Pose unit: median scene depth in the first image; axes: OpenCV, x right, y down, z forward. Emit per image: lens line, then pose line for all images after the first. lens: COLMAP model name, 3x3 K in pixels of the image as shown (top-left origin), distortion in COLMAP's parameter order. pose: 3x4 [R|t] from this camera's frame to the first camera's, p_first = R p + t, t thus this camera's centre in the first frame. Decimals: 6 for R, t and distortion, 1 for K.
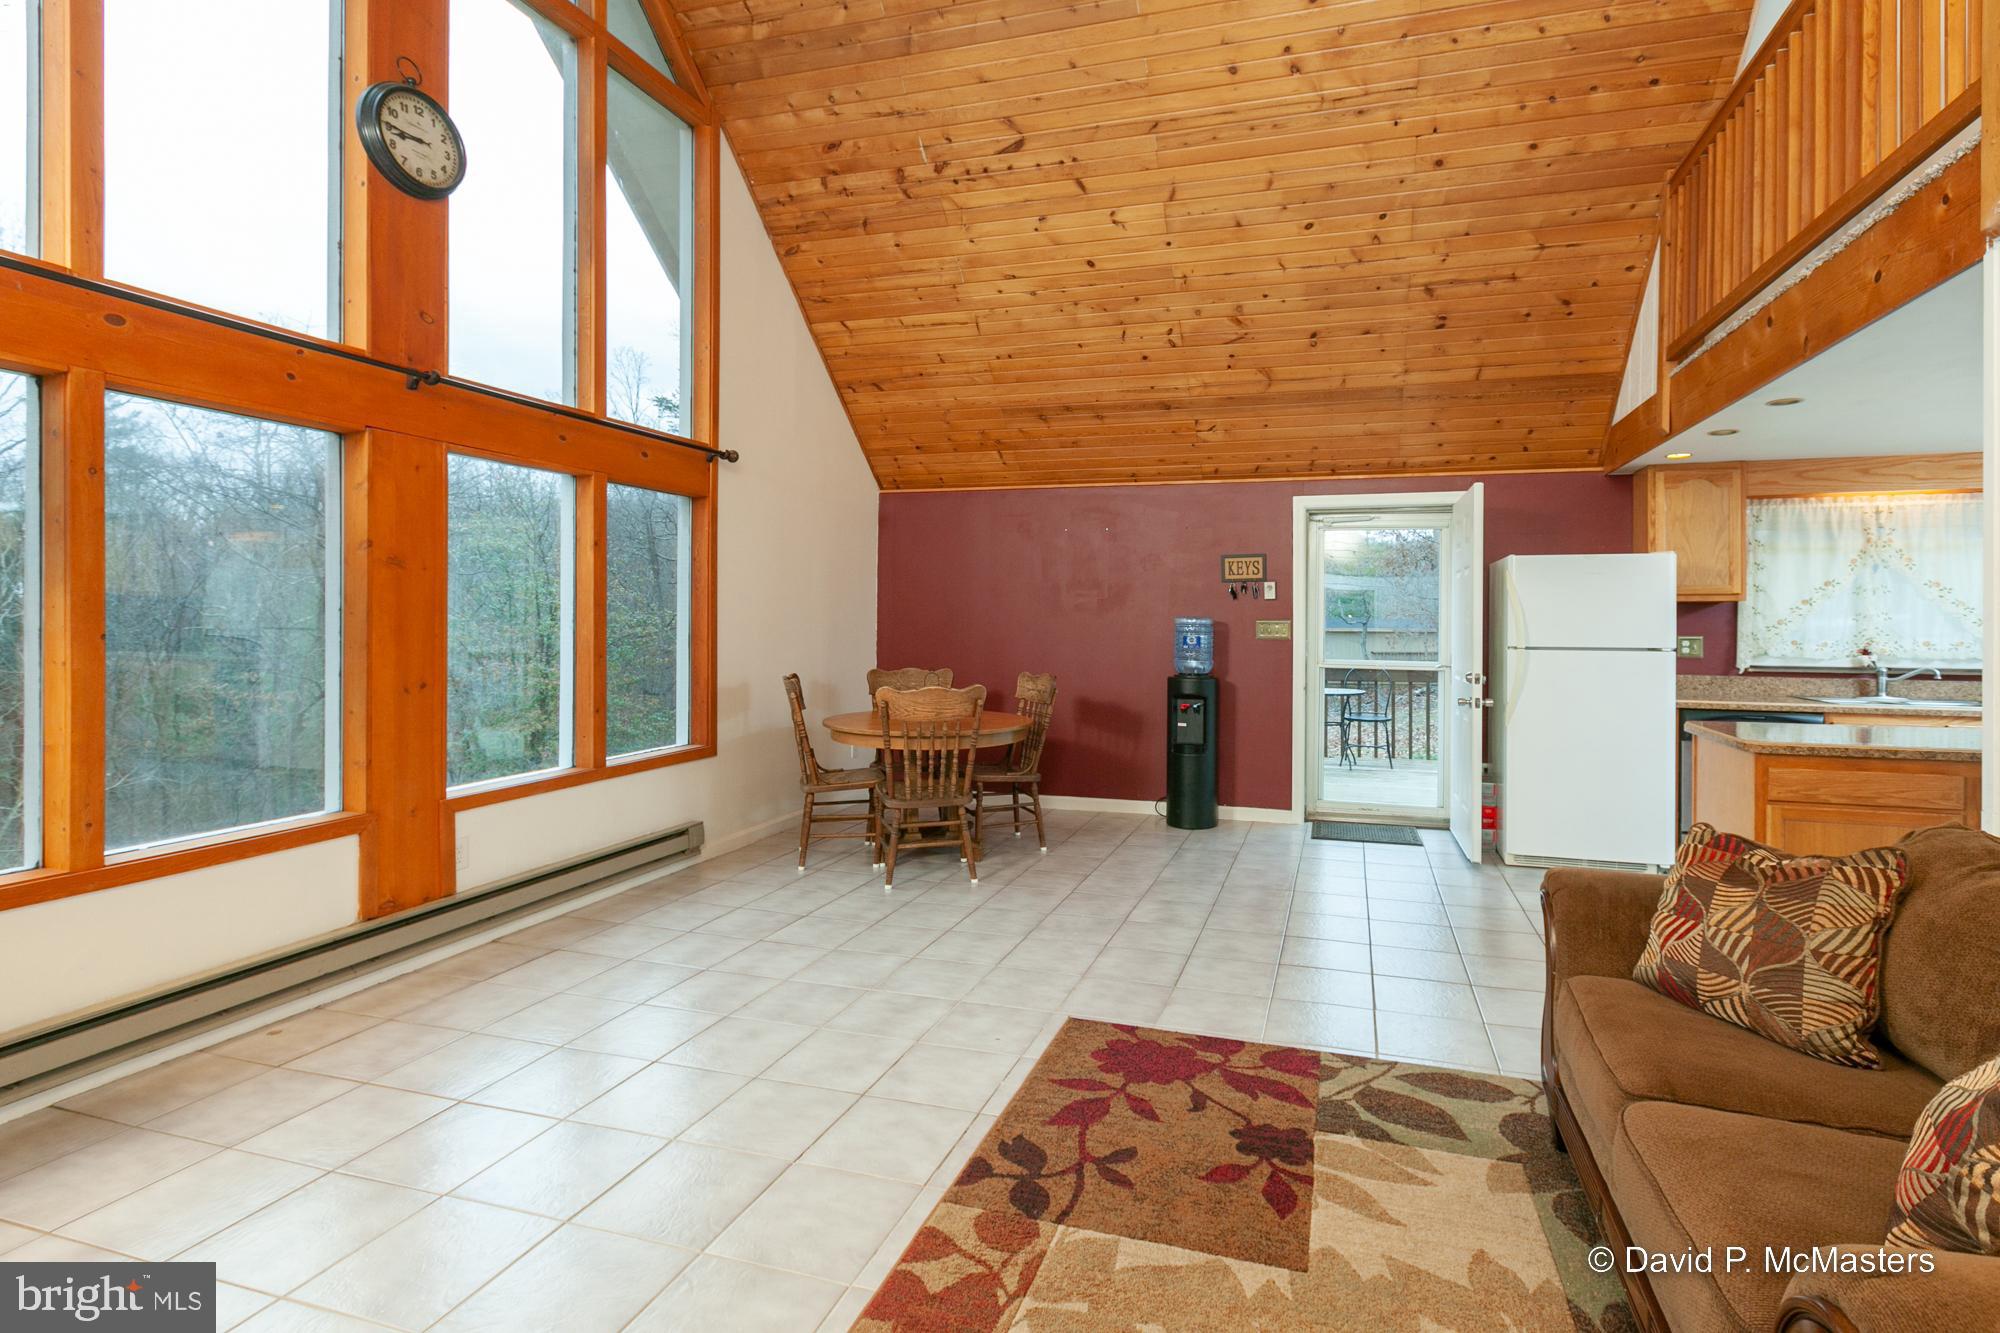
lens RADIAL K [[888.1, 0, 1116.0], [0, 888.1, 620.4], [0, 0, 1]] dist [0.006328, -0.000248]
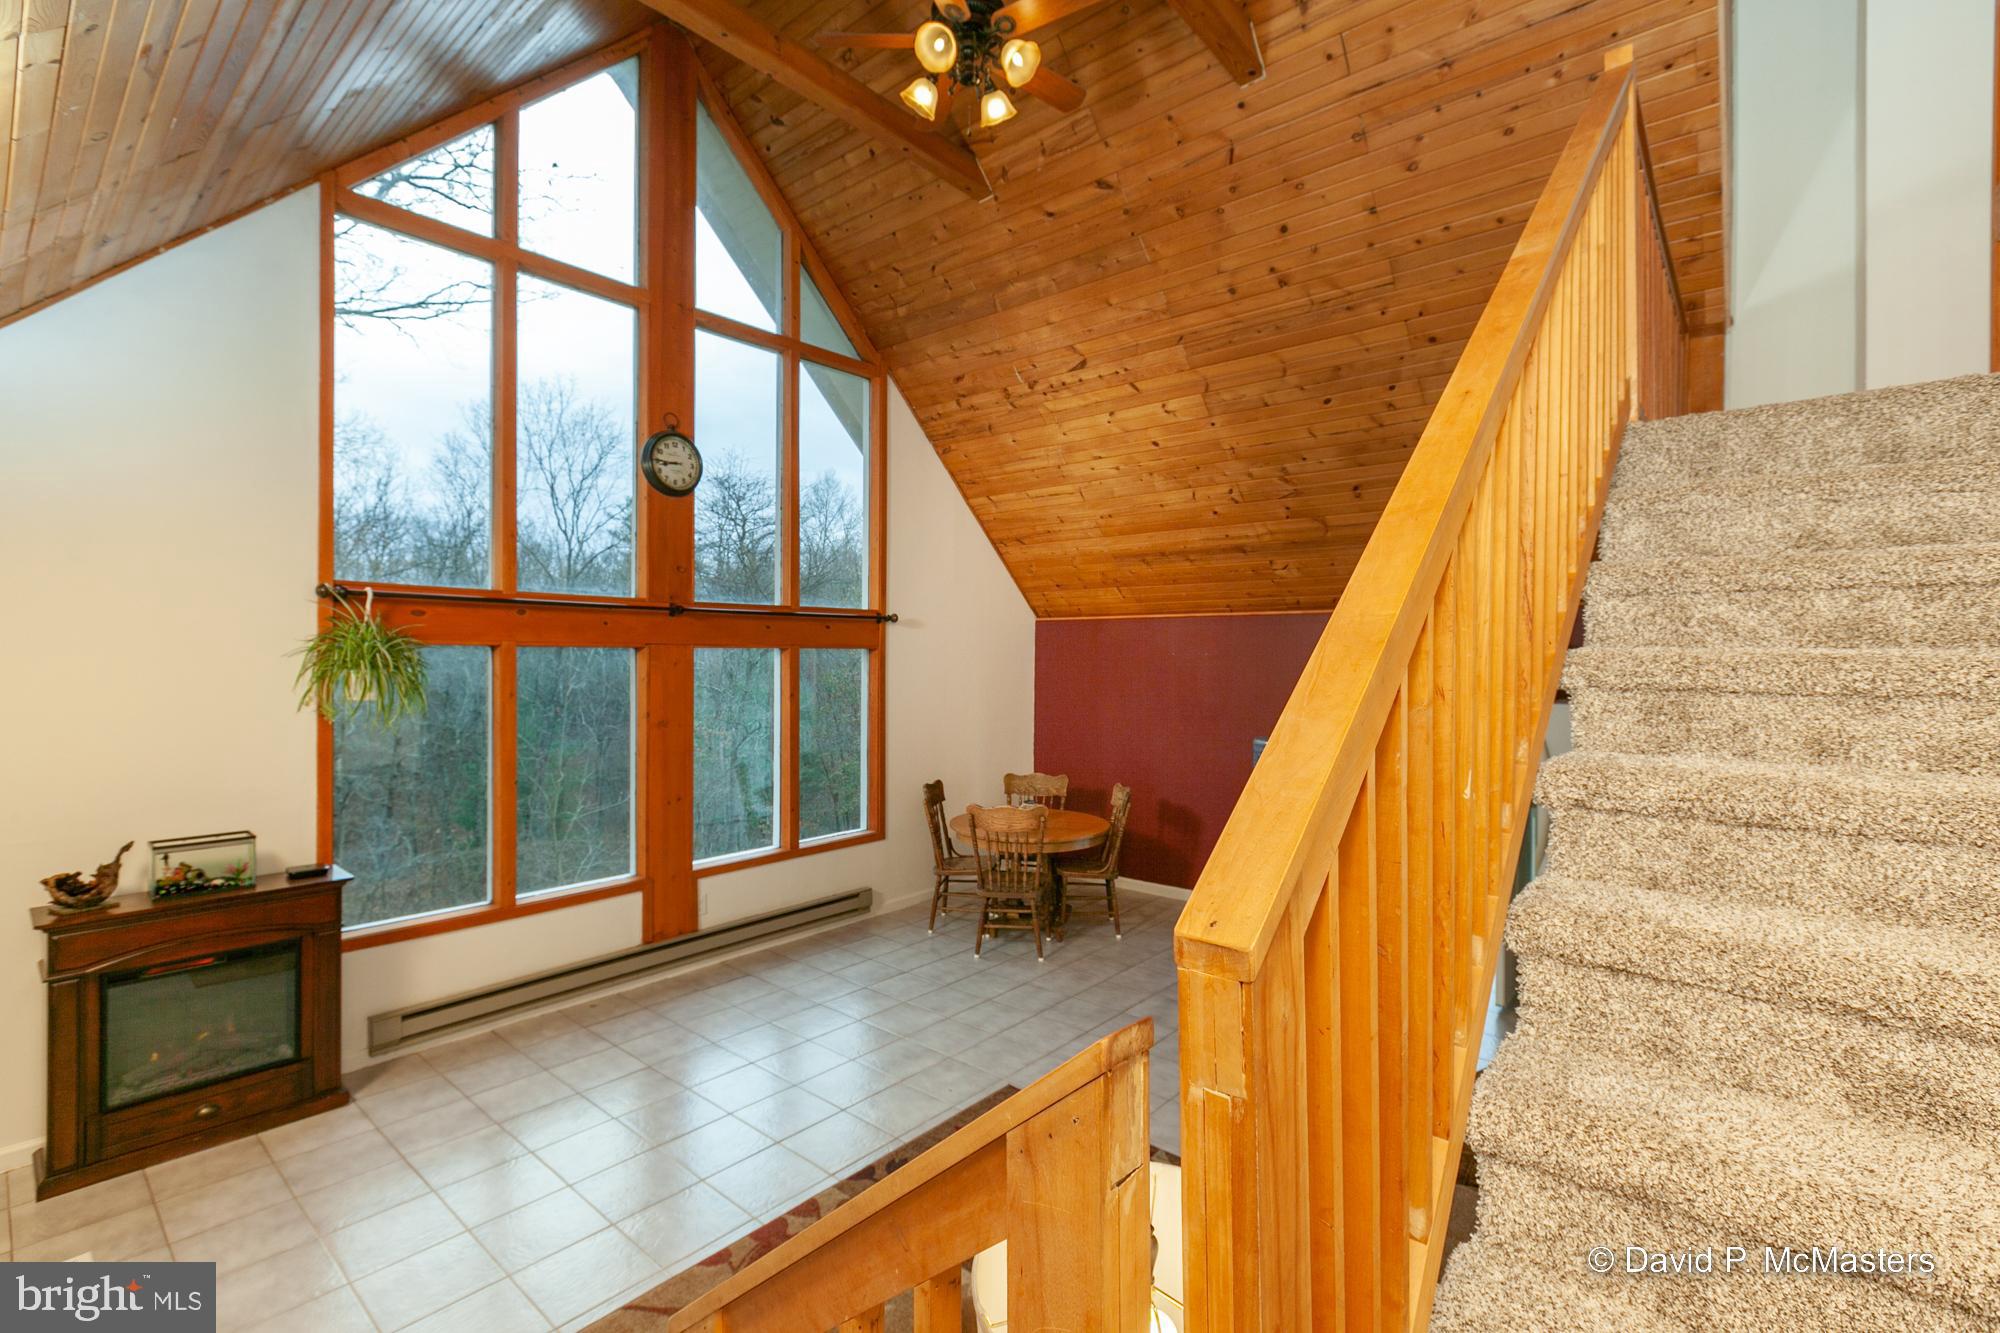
lens RADIAL K [[860.9, 0, 1046.2], [0, 860.9, 662.5], [0, 0, 1]] dist [-0.000827, -0.000013]
pose [[0.917243, -0.006537, -0.398274, 0.320592], [0.003889, 0.999965, -0.007455, -0.113587], [0.398309, 0.005289, 0.917236, -0.113687]]
